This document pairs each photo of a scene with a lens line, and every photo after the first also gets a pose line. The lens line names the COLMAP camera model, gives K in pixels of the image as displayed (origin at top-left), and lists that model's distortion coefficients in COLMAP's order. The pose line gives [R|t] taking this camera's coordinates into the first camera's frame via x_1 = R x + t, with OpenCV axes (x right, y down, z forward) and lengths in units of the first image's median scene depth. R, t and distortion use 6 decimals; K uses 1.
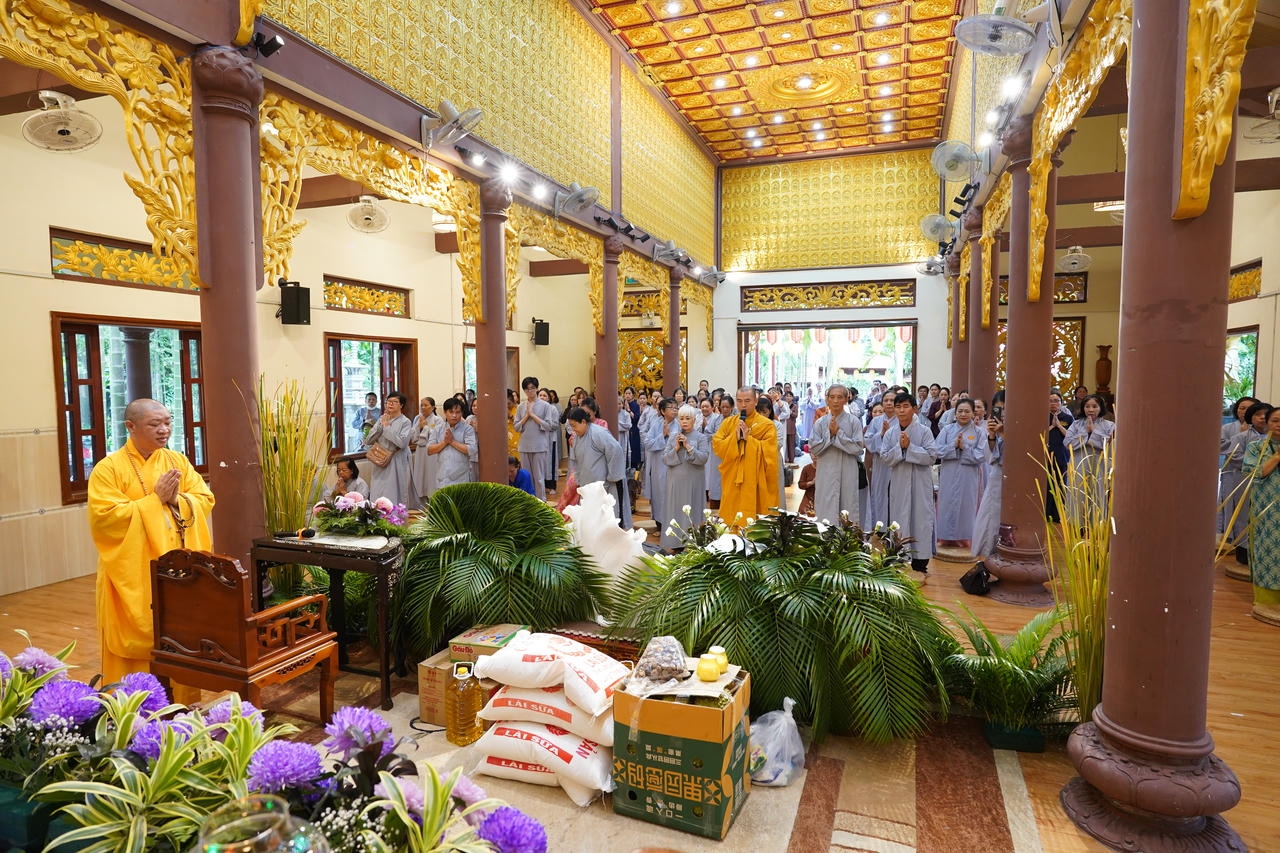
lens RADIAL K [[709.2, 0, 640.0], [0, 709.2, 426.5], [0, 0, 1]] dist [-0.043141, 0.028616]
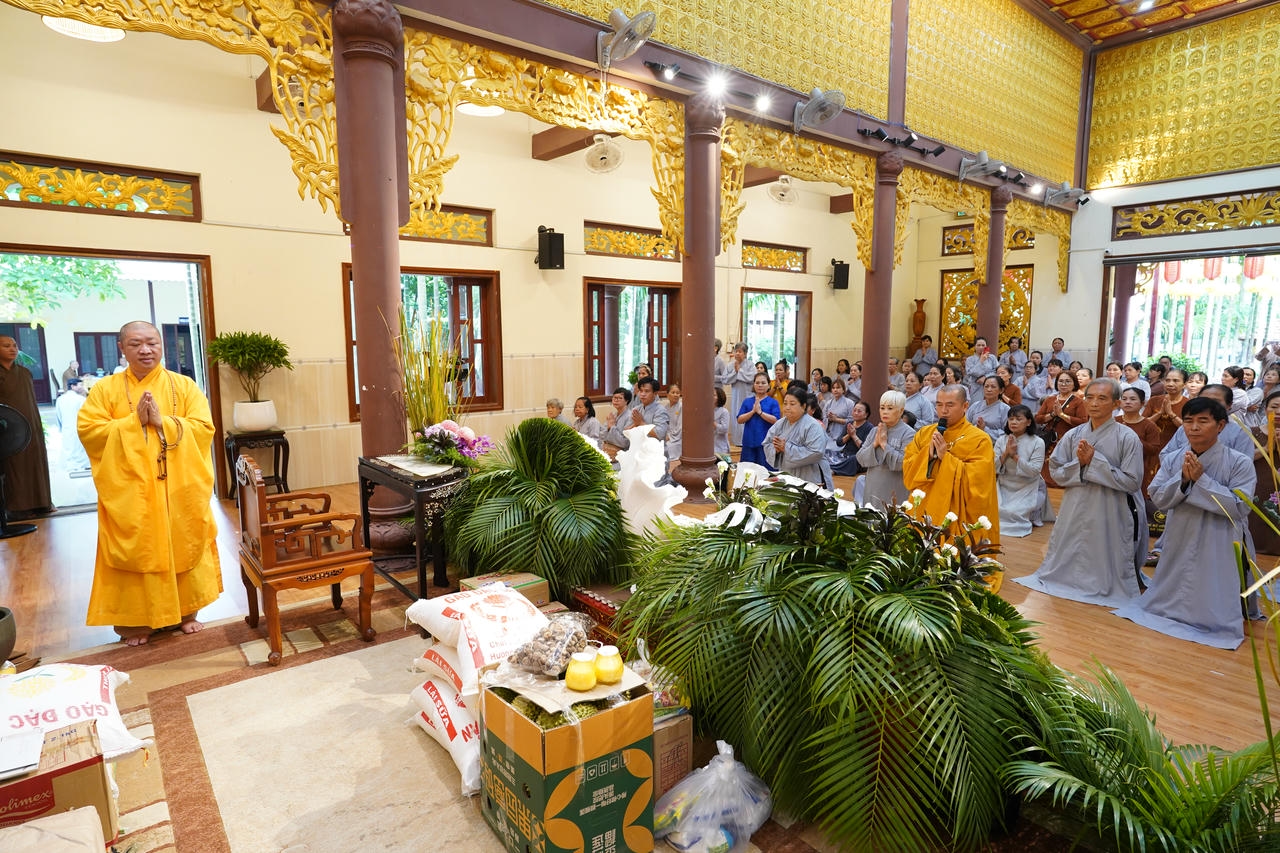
lens RADIAL K [[709.2, 0, 640.0], [0, 709.2, 426.5], [0, 0, 1]] dist [-0.043141, 0.028616]
pose [[0.863437, 0.067420, -0.499930, 0.187666], [-0.037166, 0.996837, 0.070243, 0.011660], [0.503085, -0.042070, 0.863212, 0.149971]]
